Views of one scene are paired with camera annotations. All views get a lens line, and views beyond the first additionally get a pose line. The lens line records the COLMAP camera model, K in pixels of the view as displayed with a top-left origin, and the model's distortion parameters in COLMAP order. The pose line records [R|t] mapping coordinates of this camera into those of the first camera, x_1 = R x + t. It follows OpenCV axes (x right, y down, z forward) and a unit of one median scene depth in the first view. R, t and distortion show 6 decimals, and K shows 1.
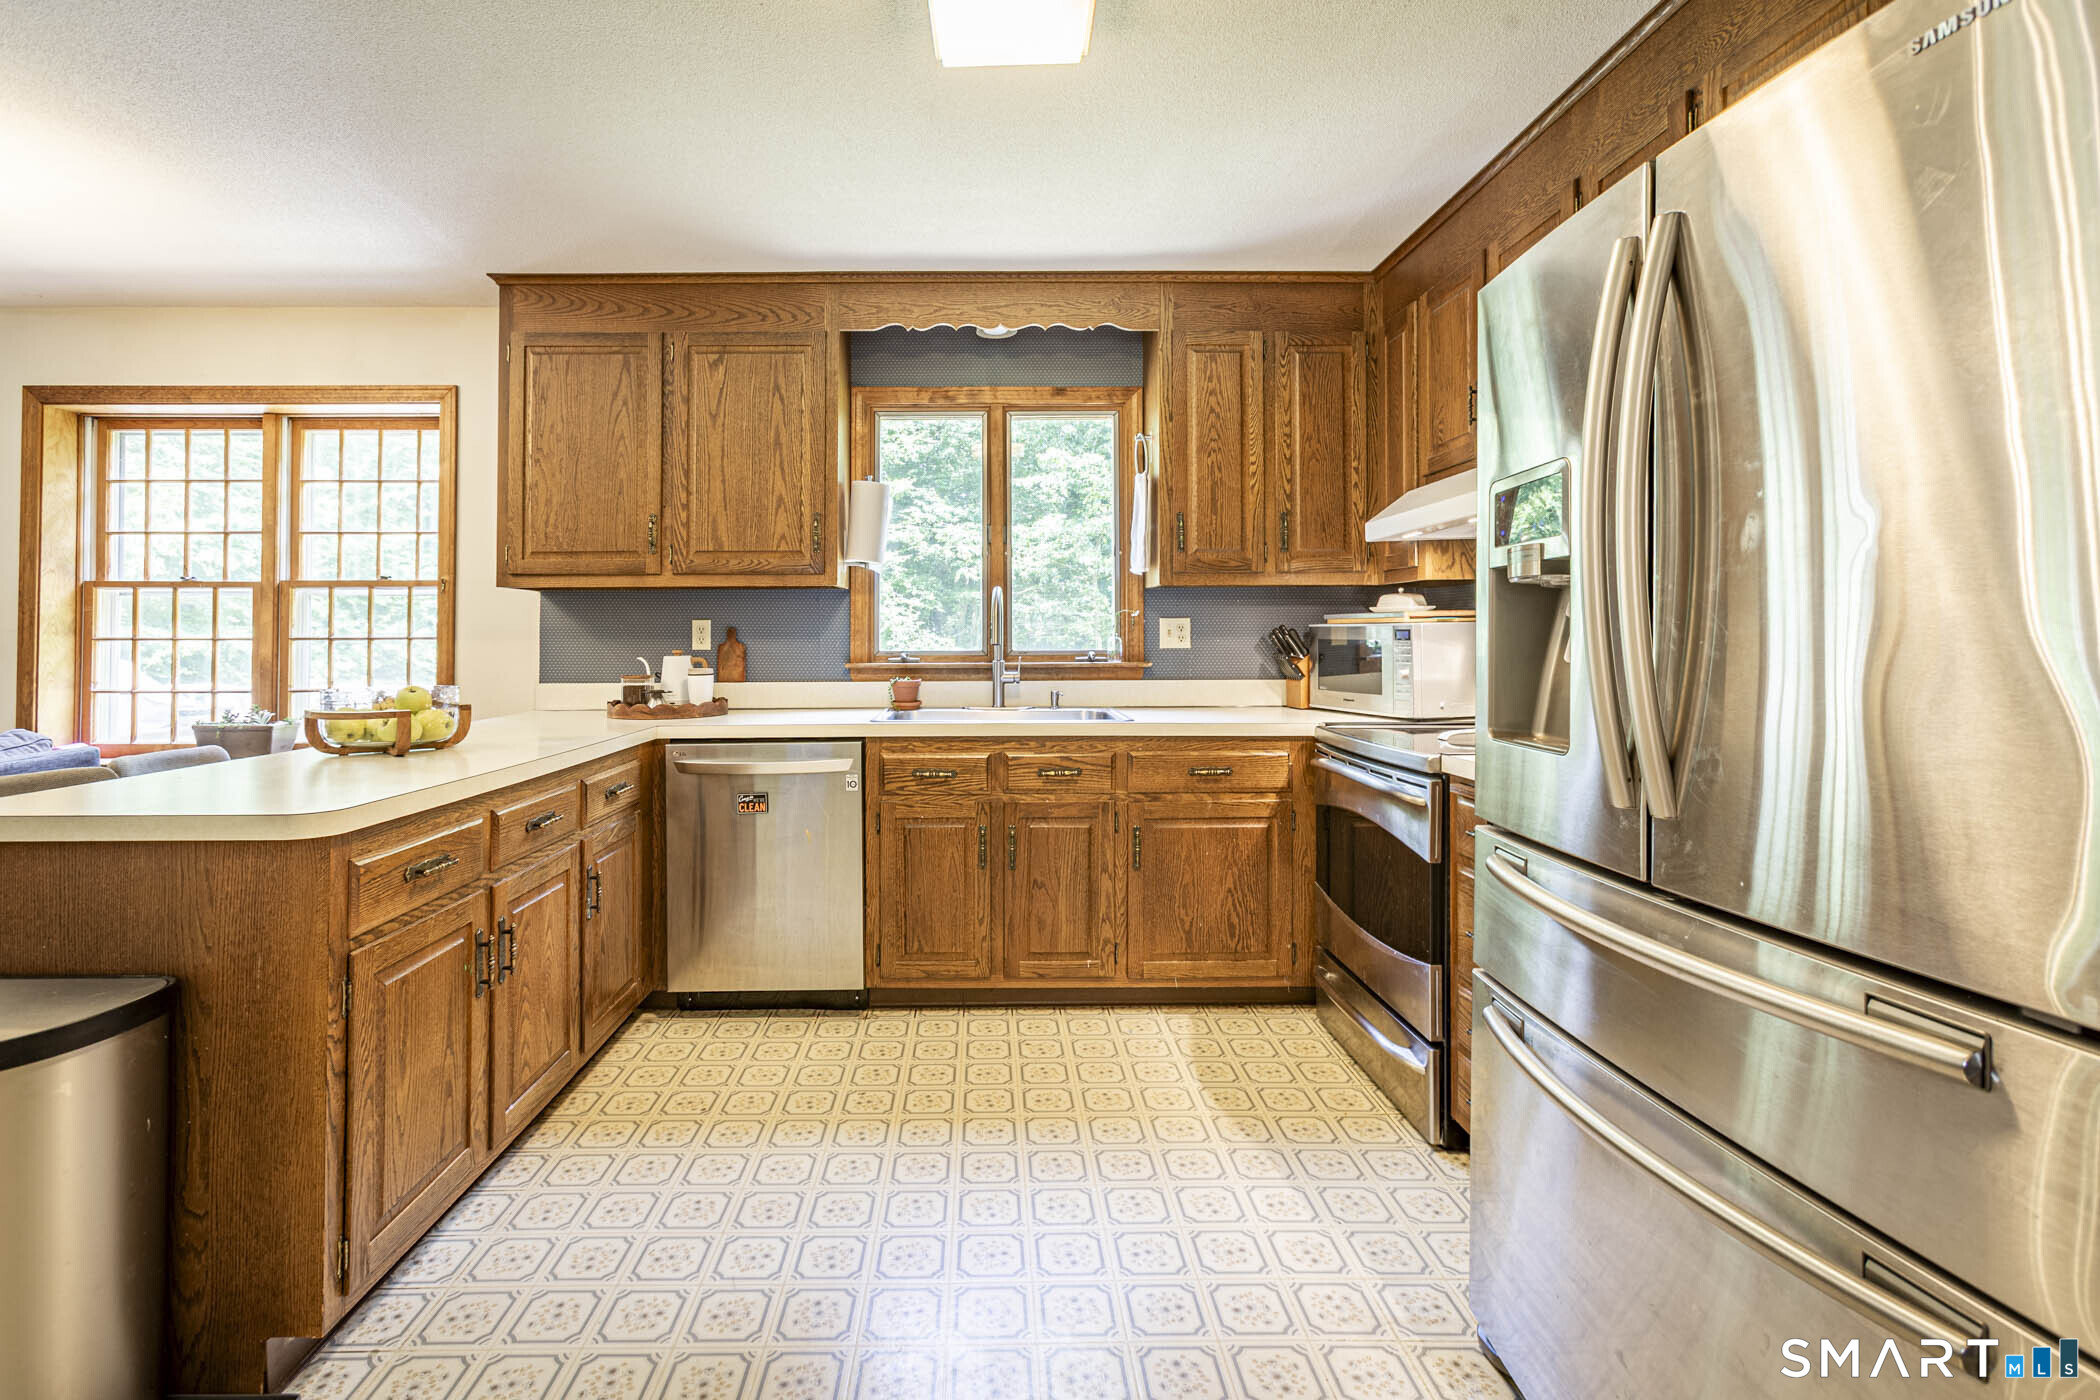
lens RADIAL K [[951.3, 0, 1012.8], [0, 951.3, 673.8], [0, 0, 1]] dist [-0.001102, 0.000058]
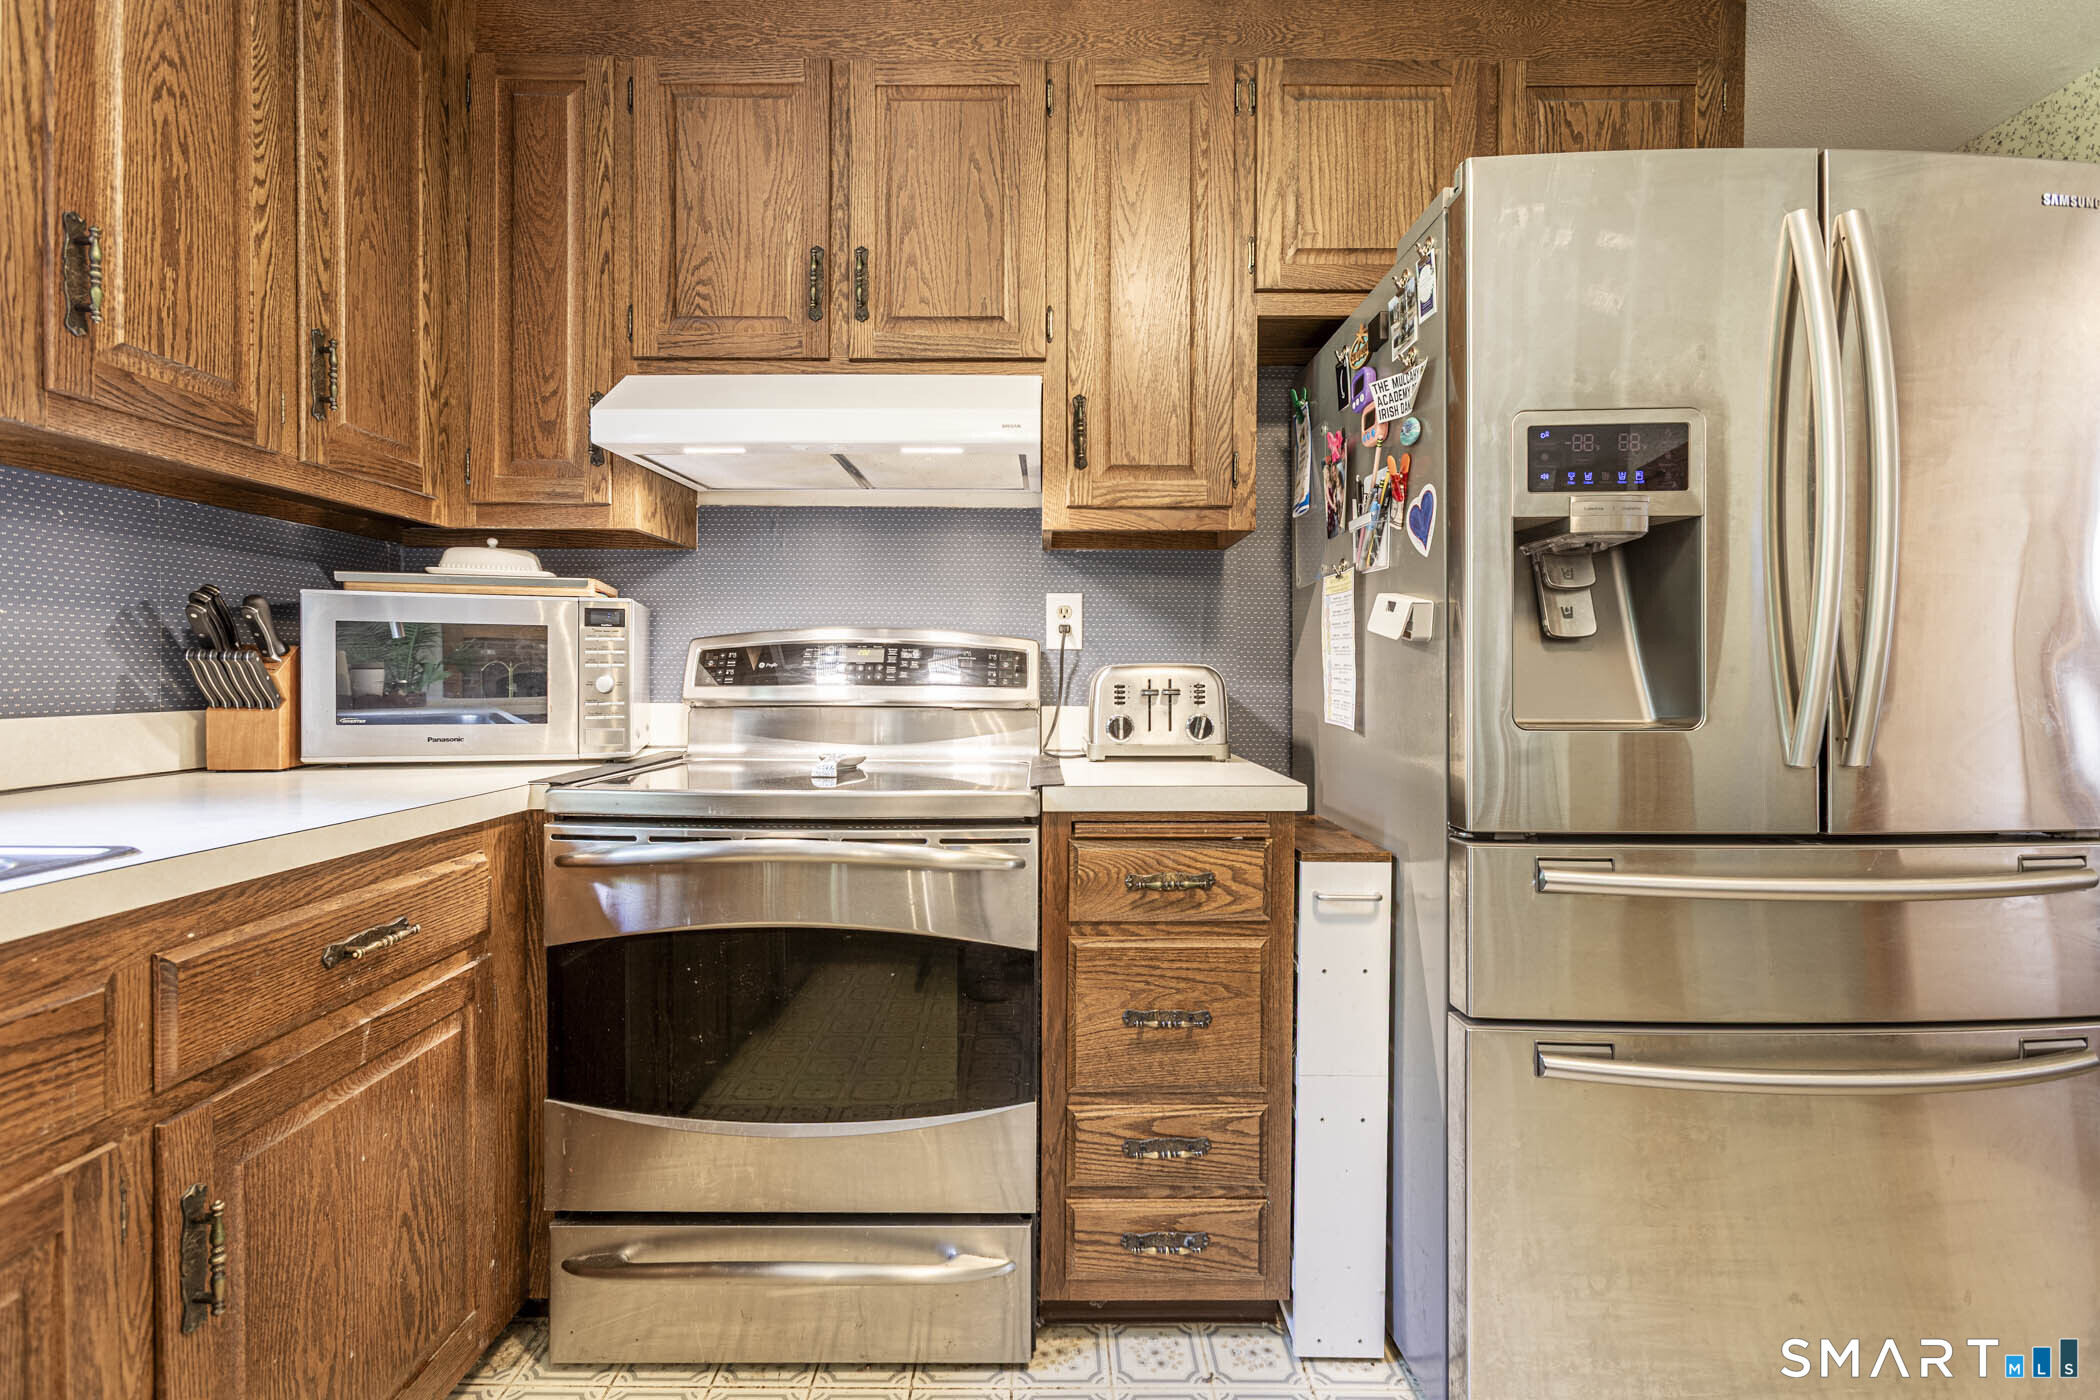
lens RADIAL K [[935.8, 0, 1050.0], [0, 935.8, 700.0], [0, 0, 1]] dist [-0.000857, 0.000117]
pose [[0.020744, -0.025621, 0.999456, -0.150193], [0.031651, 0.999187, 0.024957, 0.003359], [-0.999284, 0.031116, 0.021538, 0.656202]]
